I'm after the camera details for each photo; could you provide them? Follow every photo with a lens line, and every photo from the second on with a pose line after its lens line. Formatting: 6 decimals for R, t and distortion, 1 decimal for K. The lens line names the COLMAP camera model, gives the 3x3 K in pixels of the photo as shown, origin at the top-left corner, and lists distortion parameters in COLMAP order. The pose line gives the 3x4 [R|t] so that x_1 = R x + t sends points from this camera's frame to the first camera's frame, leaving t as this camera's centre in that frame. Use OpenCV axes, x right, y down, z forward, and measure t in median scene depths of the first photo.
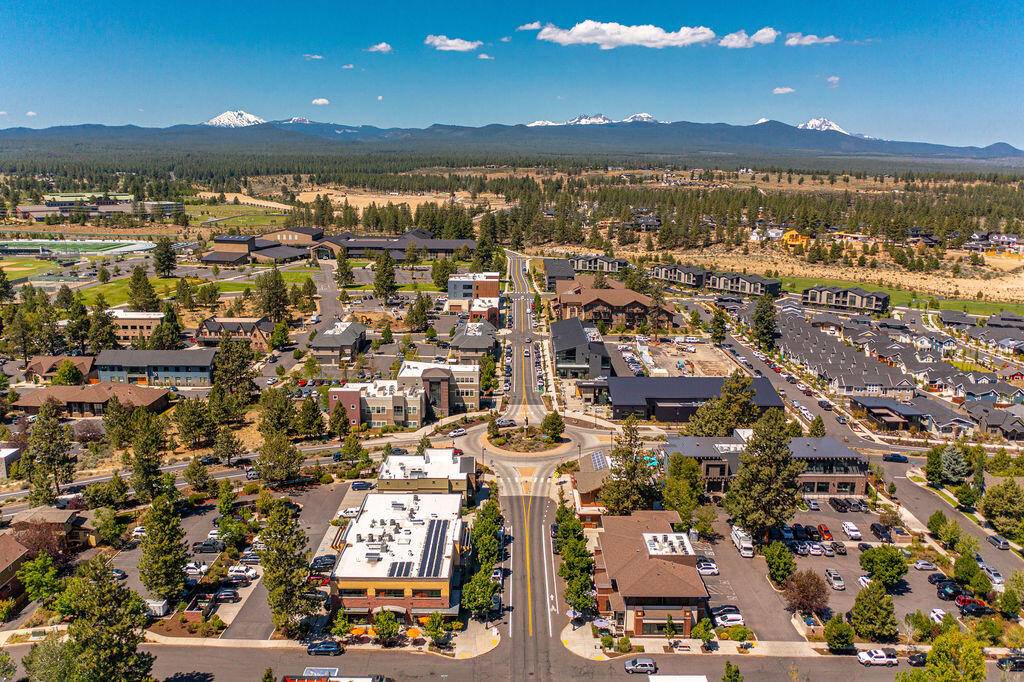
lens RADIAL K [[806.0, 0, 508.3], [0, 806.0, 343.7], [0, 0, 1]] dist [-0.006191, -0.000572]
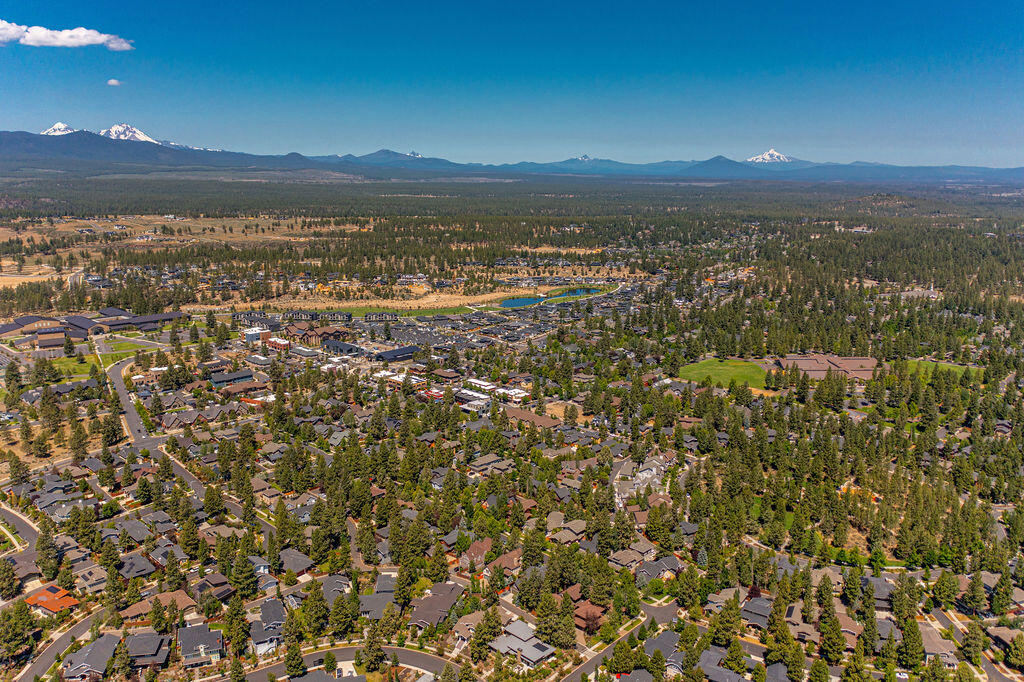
lens RADIAL K [[806.0, 0, 515.4], [0, 806.0, 340.5], [0, 0, 1]] dist [-0.006191, -0.000572]
pose [[0.693133, -0.157305, 0.703436, -0.812616], [0.163617, 0.984758, 0.058995, -0.050572], [-0.701994, 0.074202, 0.708306, -0.791701]]
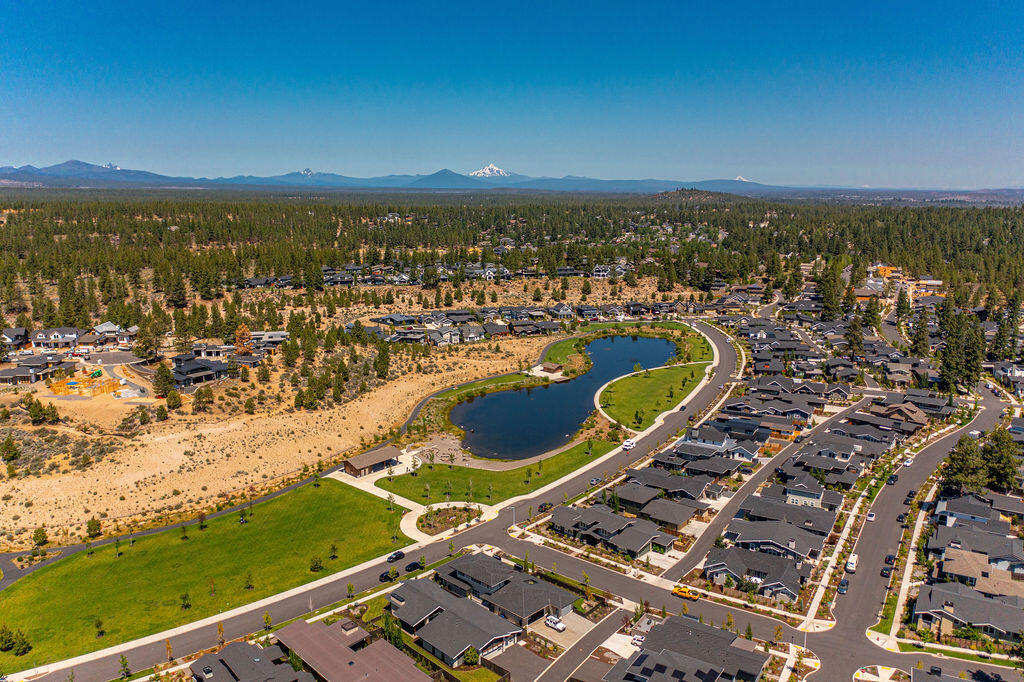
lens RADIAL K [[806.0, 0, 512.4], [0, 806.0, 342.0], [0, 0, 1]] dist [-0.006191, -0.000572]
pose [[0.421230, -0.181760, 0.888554, 0.274675], [0.203536, 0.973668, 0.102682, -0.138889], [-0.883820, 0.137600, 0.447133, 0.518652]]
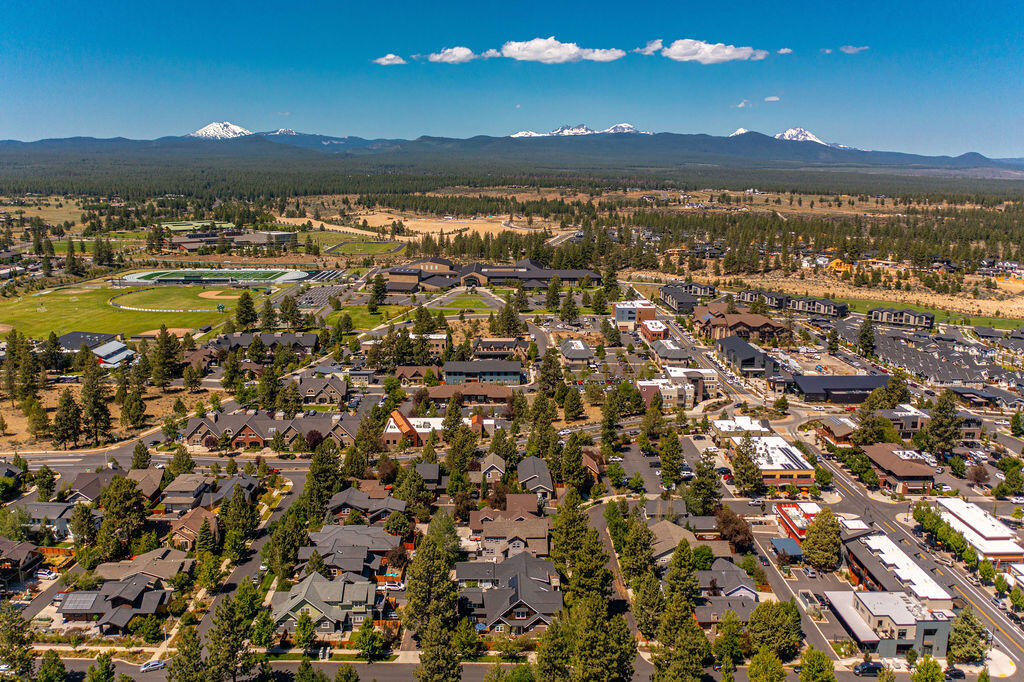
lens RADIAL K [[806.0, 0, 512.3], [0, 806.0, 337.1], [0, 0, 1]] dist [-0.006191, -0.000572]
pose [[0.999576, -0.008018, 0.027989, -0.203537], [0.008536, 0.999793, -0.018450, -0.004274], [-0.027836, 0.018681, 0.999438, -0.238581]]
